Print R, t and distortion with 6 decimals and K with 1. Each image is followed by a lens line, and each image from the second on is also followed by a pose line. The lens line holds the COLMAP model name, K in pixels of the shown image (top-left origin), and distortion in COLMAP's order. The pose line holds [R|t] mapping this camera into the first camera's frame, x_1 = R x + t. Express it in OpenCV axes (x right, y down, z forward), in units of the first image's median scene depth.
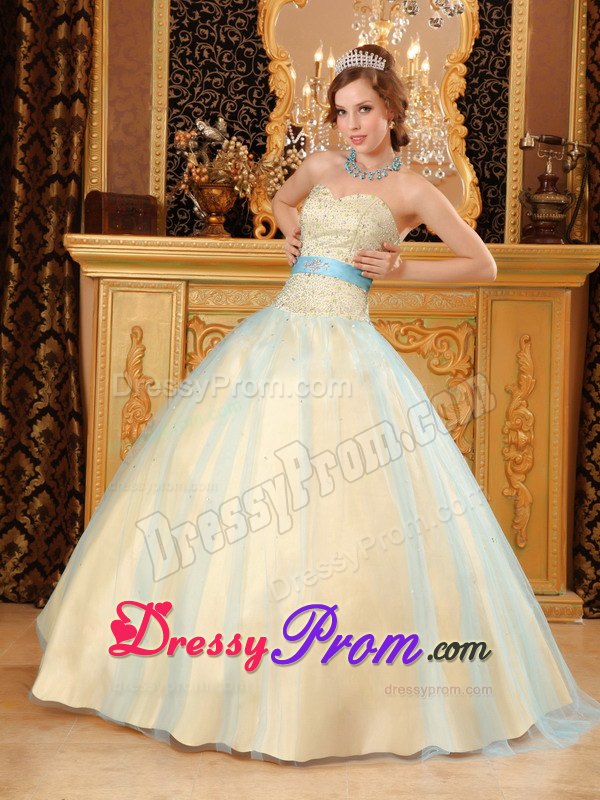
lens RADIAL K [[1751.4, 0, 305.0], [0, 1751.4, 378.1], [0, 0, 1]] dist [0.392166, 0.260085]
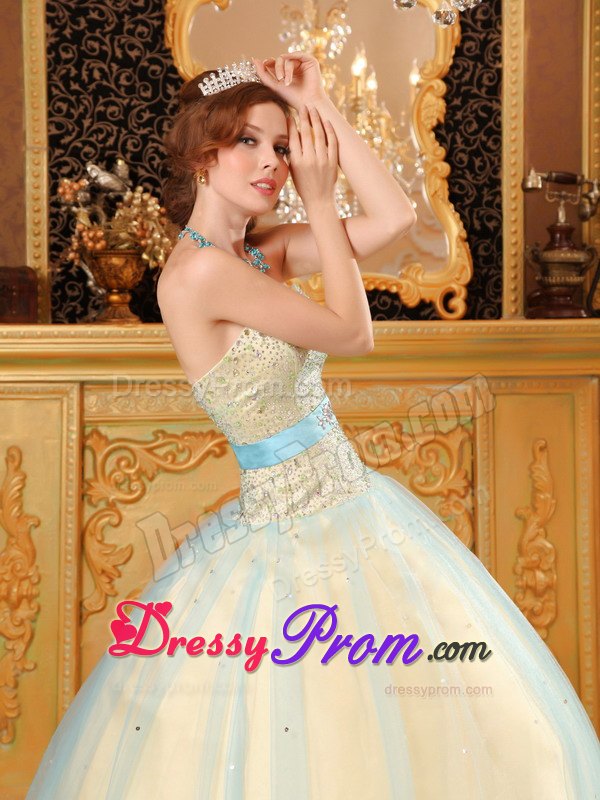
lens RADIAL K [[1639.5, 0, 282.7], [0, 1639.5, 381.1], [0, 0, 1]] dist [0.343348, -0.009905]
pose [[0.998470, -0.033077, 0.044315, -0.013173], [0.032933, 0.999450, 0.003979, -0.054368], [-0.044422, -0.002514, 0.999010, 0.300108]]
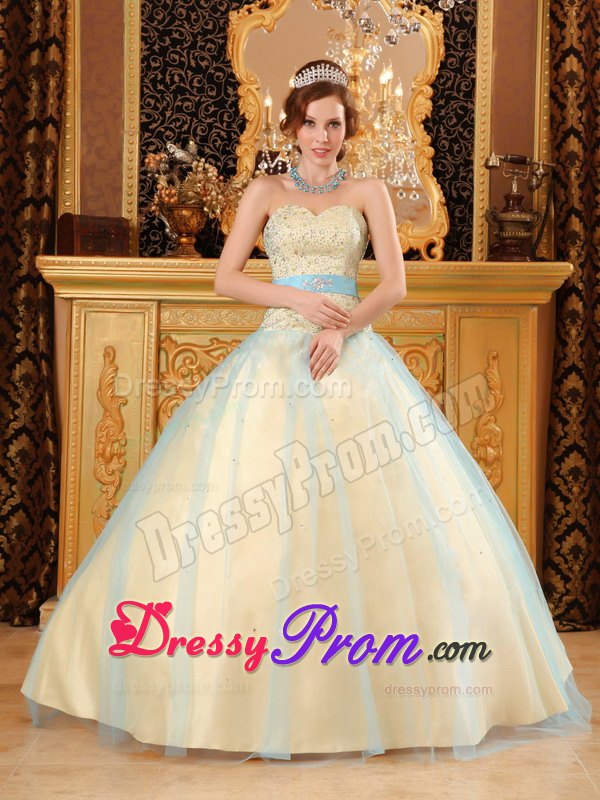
lens RADIAL K [[1659.0, 0, 301.8], [0, 1659.0, 377.6], [0, 0, 1]] dist [0.366681, 0.081319]
pose [[0.999930, -0.009230, -0.007431, 0.021610], [0.009130, 0.999869, -0.013388, 0.002376], [0.007554, 0.013320, 0.999883, 0.040117]]
